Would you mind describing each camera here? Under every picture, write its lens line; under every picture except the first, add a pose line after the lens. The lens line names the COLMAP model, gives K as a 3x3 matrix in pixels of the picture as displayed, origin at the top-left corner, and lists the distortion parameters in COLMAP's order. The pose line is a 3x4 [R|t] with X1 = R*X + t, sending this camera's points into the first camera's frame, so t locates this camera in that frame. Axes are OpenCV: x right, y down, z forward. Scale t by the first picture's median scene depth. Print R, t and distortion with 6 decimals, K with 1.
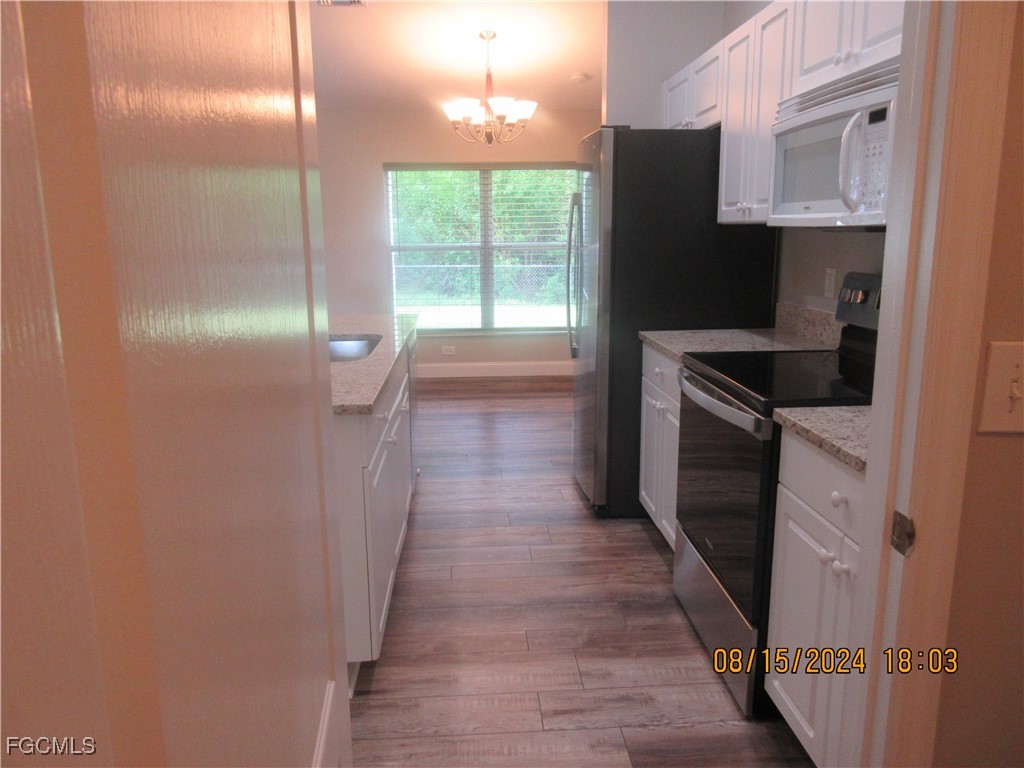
lens RADIAL K [[754.1, 0, 521.3], [0, 754.1, 393.7], [0, 0, 1]] dist [-0.016507, 0.015691]
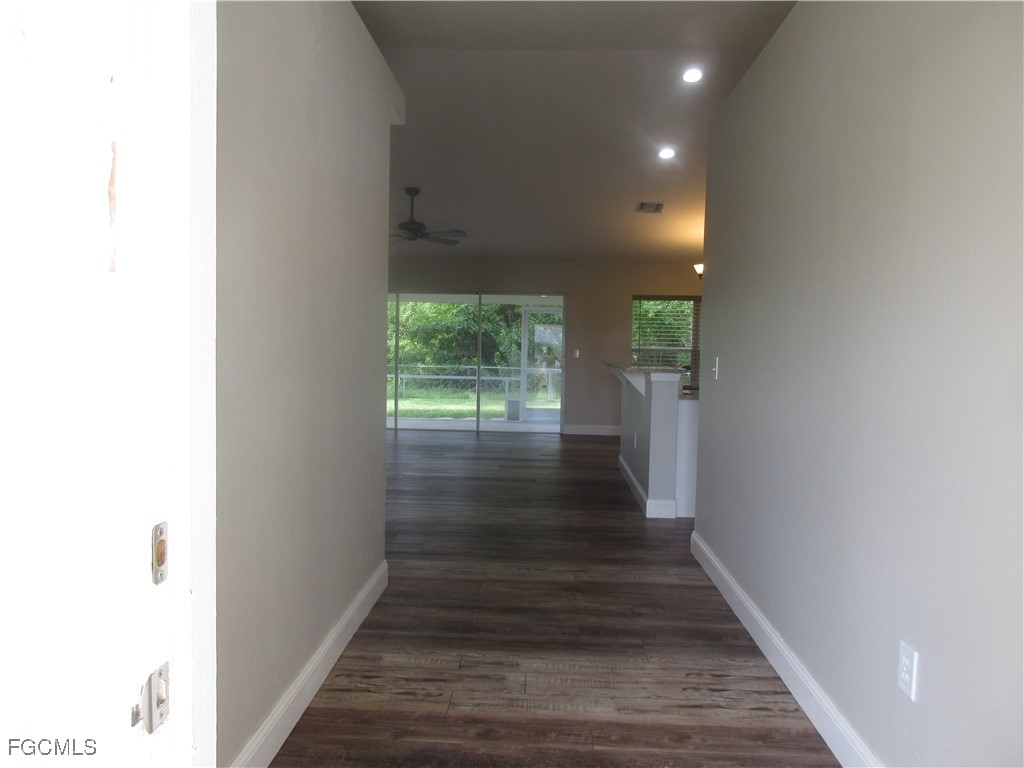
lens RADIAL K [[754.1, 0, 511.1], [0, 754.1, 387.0], [0, 0, 1]] dist [-0.016507, 0.015691]
pose [[0.991344, 0.033433, -0.126960, -0.290187], [-0.052668, 0.987082, -0.151313, 0.165568], [0.120262, 0.156690, 0.980299, -0.672015]]
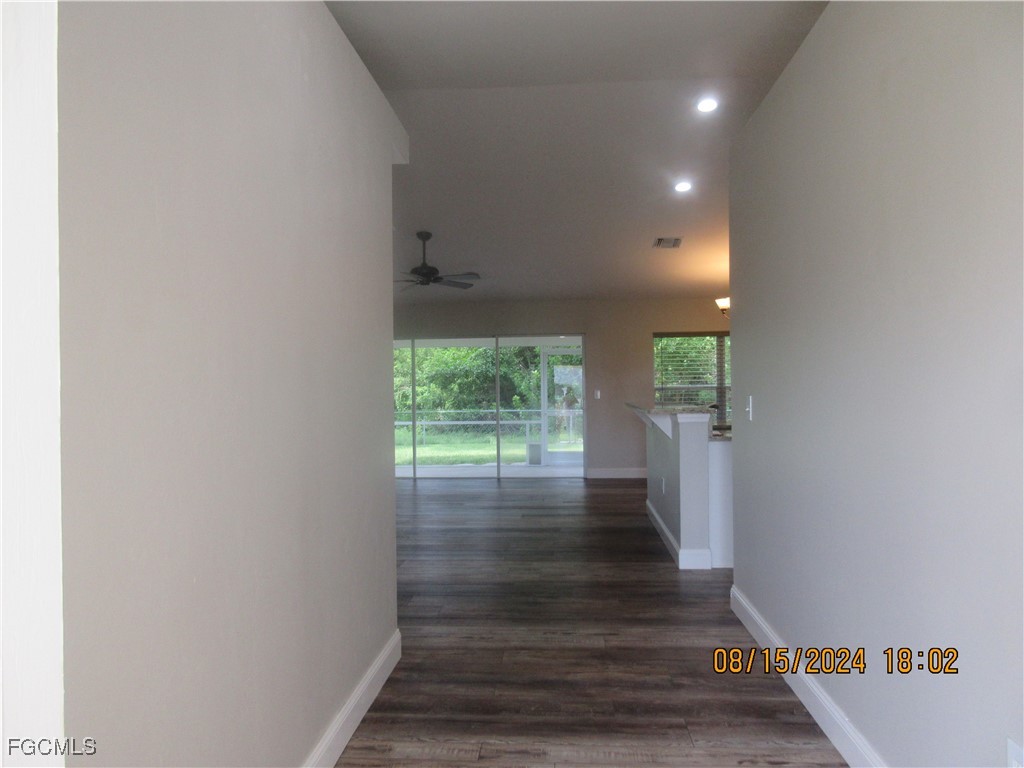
lens RADIAL K [[754.1, 0, 511.1], [0, 754.1, 388.7], [0, 0, 1]] dist [-0.016507, 0.015691]
pose [[0.987879, -0.005835, -0.155114, -0.293597], [-0.026037, 0.978906, -0.202644, 0.150916], [0.153024, 0.204227, 0.966889, -0.621045]]
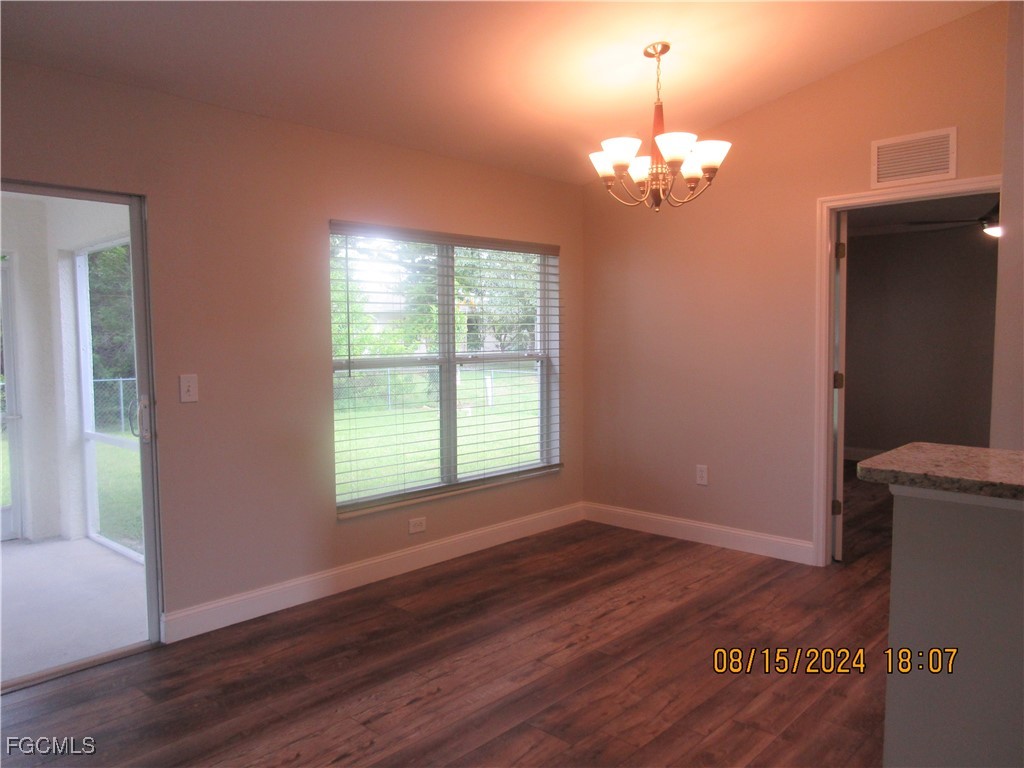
lens RADIAL K [[754.1, 0, 504.1], [0, 754.1, 381.8], [0, 0, 1]] dist [-0.016507, 0.015691]
pose [[0.730936, -0.039766, 0.681287, -0.614314], [0.143048, 0.985051, -0.095977, -0.138248], [-0.667286, 0.167610, 0.725697, 0.652712]]
